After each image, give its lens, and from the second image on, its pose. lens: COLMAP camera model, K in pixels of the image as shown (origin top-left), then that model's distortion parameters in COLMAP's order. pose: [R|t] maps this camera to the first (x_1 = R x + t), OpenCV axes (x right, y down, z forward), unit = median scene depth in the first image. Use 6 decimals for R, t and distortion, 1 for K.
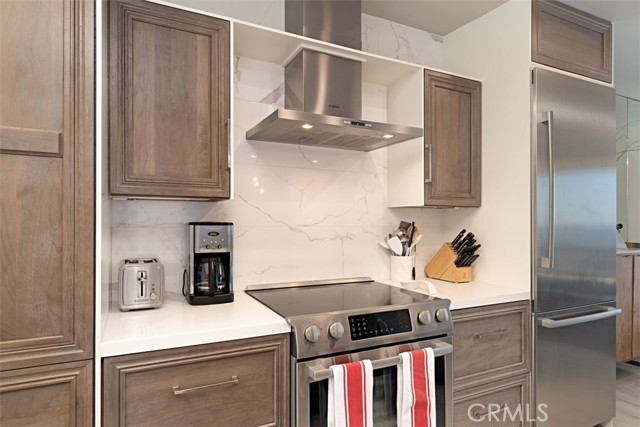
lens RADIAL K [[383.6, 0, 318.3], [0, 383.6, 225.3], [0, 0, 1]] dist [0.000074, 0.001528]
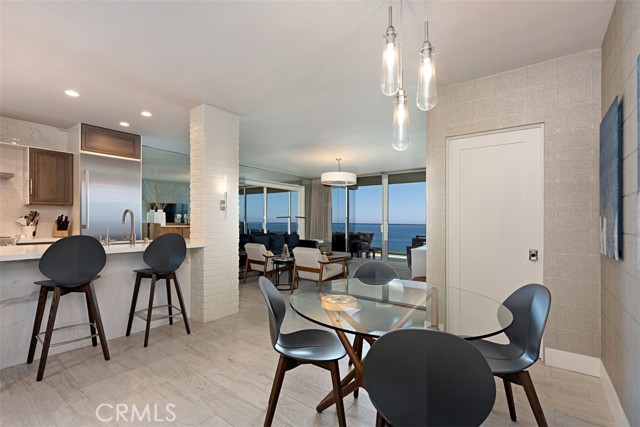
lens RADIAL K [[292.0, 0, 315.9], [0, 292.0, 220.2], [0, 0, 1]] dist [0.009962, -0.000225]
pose [[0.896048, 0.003676, 0.443943, 1.300027], [0.000756, 0.999952, -0.009806, 0.085371], [-0.443957, 0.009122, 0.896001, -1.782282]]
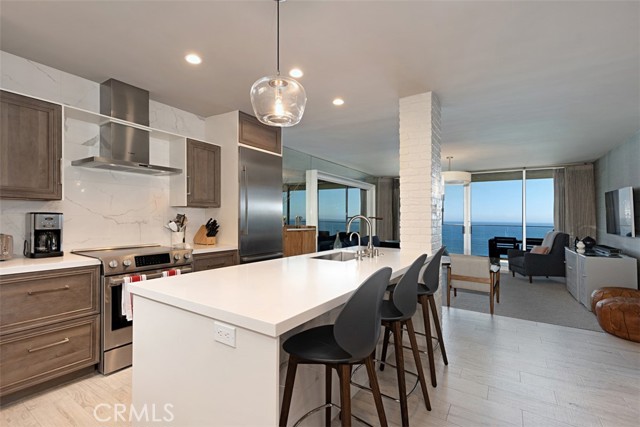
lens RADIAL K [[292.0, 0, 320.5], [0, 292.0, 219.3], [0, 0, 1]] dist [0.009962, -0.000225]
pose [[0.860348, 0.003057, 0.509698, 0.117236], [-0.003612, 0.999993, 0.000100, 0.018420], [-0.509695, -0.001927, 0.860353, -0.826382]]
